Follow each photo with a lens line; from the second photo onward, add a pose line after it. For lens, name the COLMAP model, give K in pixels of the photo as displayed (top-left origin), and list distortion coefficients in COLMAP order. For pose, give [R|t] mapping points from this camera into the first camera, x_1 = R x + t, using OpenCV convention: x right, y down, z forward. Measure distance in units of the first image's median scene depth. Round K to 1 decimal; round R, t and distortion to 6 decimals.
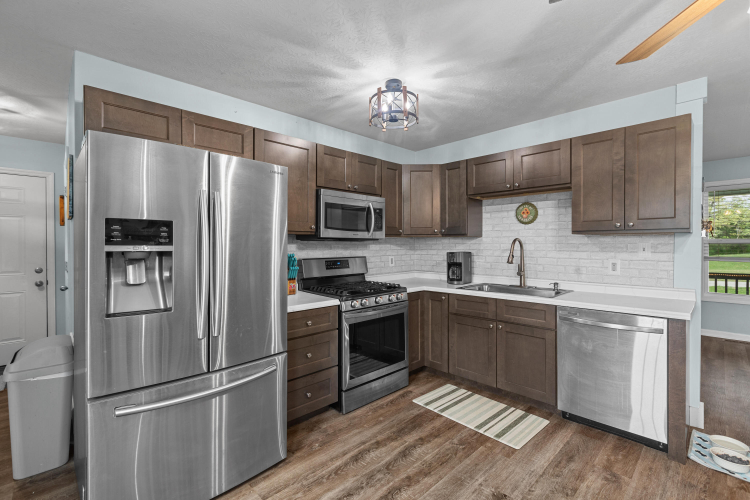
lens RADIAL K [[339.4, 0, 378.0], [0, 339.4, 247.5], [0, 0, 1]] dist [0.003043, -0.000026]
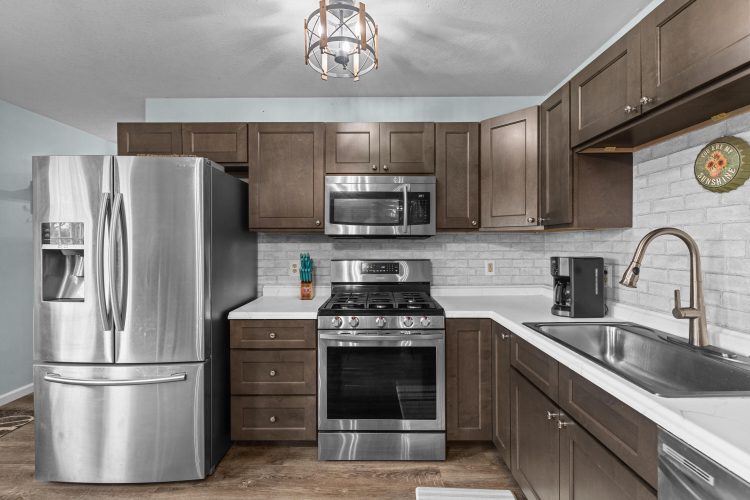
lens RADIAL K [[339.4, 0, 372.8], [0, 339.4, 246.4], [0, 0, 1]] dist [0.003043, -0.000026]
pose [[0.707079, 0.005890, -0.707110, 0.444135], [-0.005368, 0.999981, 0.002962, -0.004012], [0.707115, 0.001701, 0.707097, 0.440495]]
